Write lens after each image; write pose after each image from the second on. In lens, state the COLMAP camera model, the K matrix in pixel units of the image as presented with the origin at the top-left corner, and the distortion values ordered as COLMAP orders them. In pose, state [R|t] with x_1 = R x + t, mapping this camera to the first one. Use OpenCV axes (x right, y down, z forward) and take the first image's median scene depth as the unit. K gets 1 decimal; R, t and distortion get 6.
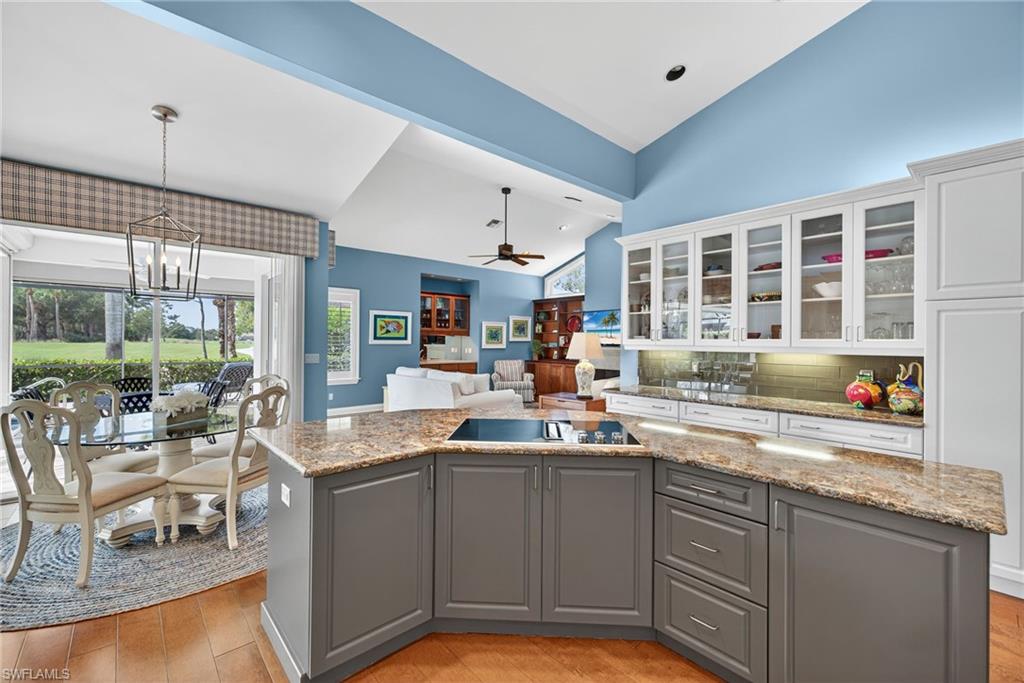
lens RADIAL K [[427.7, 0, 512.1], [0, 427.7, 340.7], [0, 0, 1]] dist [0.004011, 0.000183]
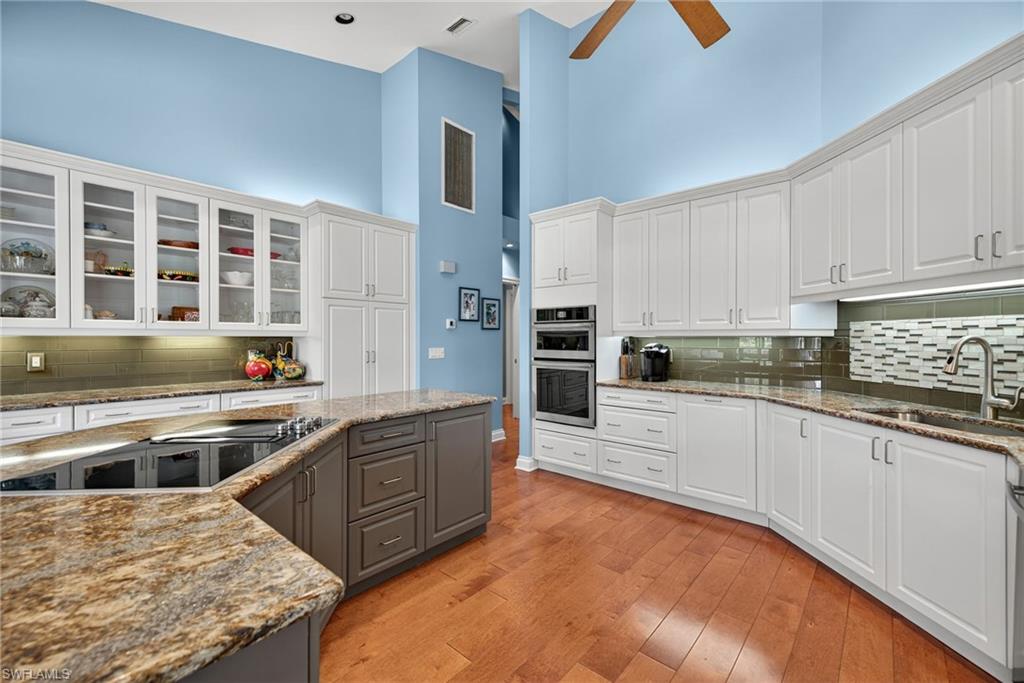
lens RADIAL K [[427.7, 0, 513.4], [0, 427.7, 337.4], [0, 0, 1]] dist [0.004011, 0.000183]
pose [[-0.124295, -0.007125, 0.992220, -0.459538], [-0.002042, 0.999974, 0.006924, 0.025382], [-0.992243, -0.001165, -0.124307, 0.430938]]
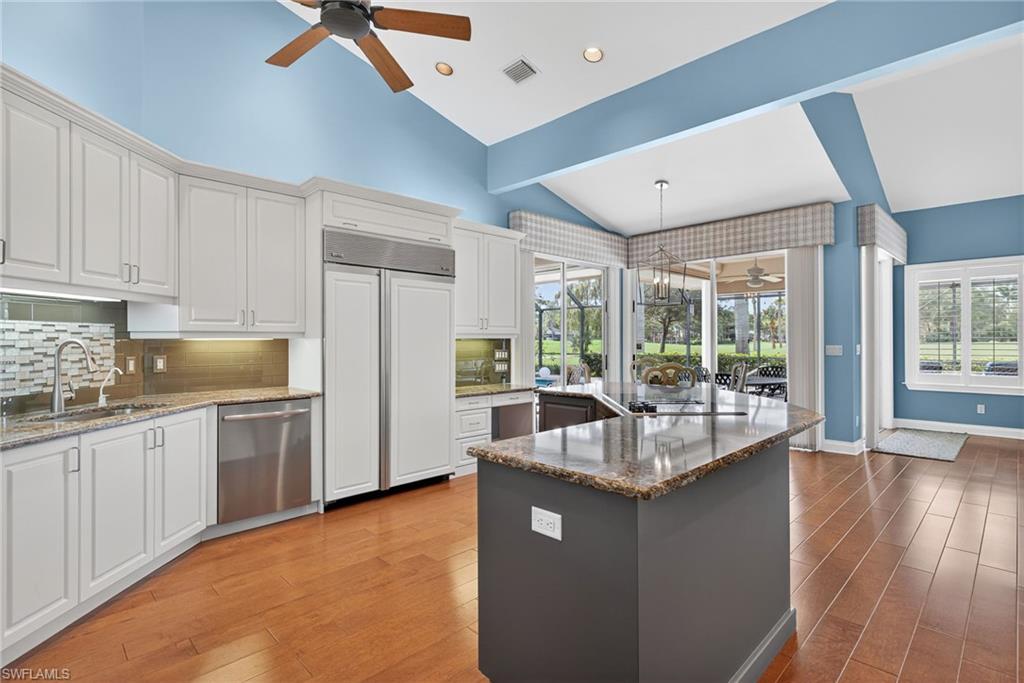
lens RADIAL K [[468.2, 0, 512.8], [0, 468.2, 340.4], [0, 0, 1]] dist [0.000482, 0.000978]
pose [[0.043047, -0.006289, -0.999053, 0.796879], [0.006559, 0.999960, -0.006012, 0.036478], [0.999052, -0.006294, 0.043086, 0.391131]]
